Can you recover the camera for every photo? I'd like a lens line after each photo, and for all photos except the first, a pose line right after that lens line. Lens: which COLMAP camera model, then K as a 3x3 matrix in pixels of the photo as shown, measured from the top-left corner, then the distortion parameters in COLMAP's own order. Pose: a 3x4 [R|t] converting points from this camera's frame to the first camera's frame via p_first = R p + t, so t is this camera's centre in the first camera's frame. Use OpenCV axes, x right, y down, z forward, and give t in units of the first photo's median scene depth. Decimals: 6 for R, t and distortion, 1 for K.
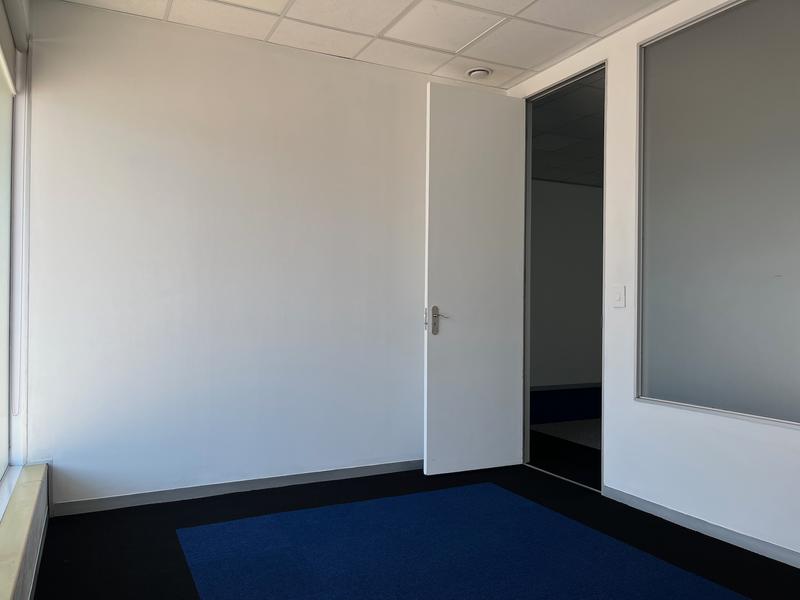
lens RADIAL K [[610.7, 0, 396.6], [0, 610.7, 300.0], [0, 0, 1]] dist [0.028666, -0.025068]
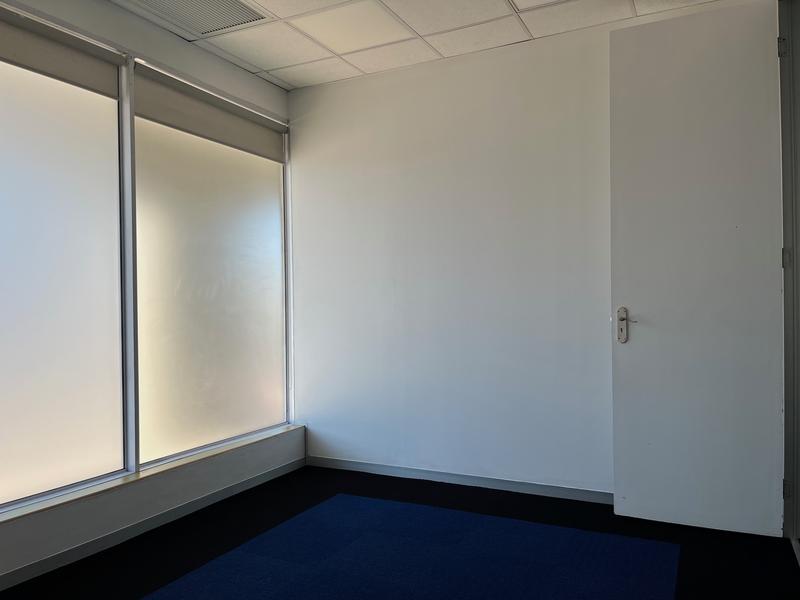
lens RADIAL K [[610.7, 0, 397.9], [0, 610.7, 302.8], [0, 0, 1]] dist [0.028666, -0.025068]
pose [[0.598383, -0.018064, -0.801007, 0.557398], [0.022357, 0.999733, -0.005844, 0.001879], [0.800899, -0.014411, 0.598627, 0.291924]]
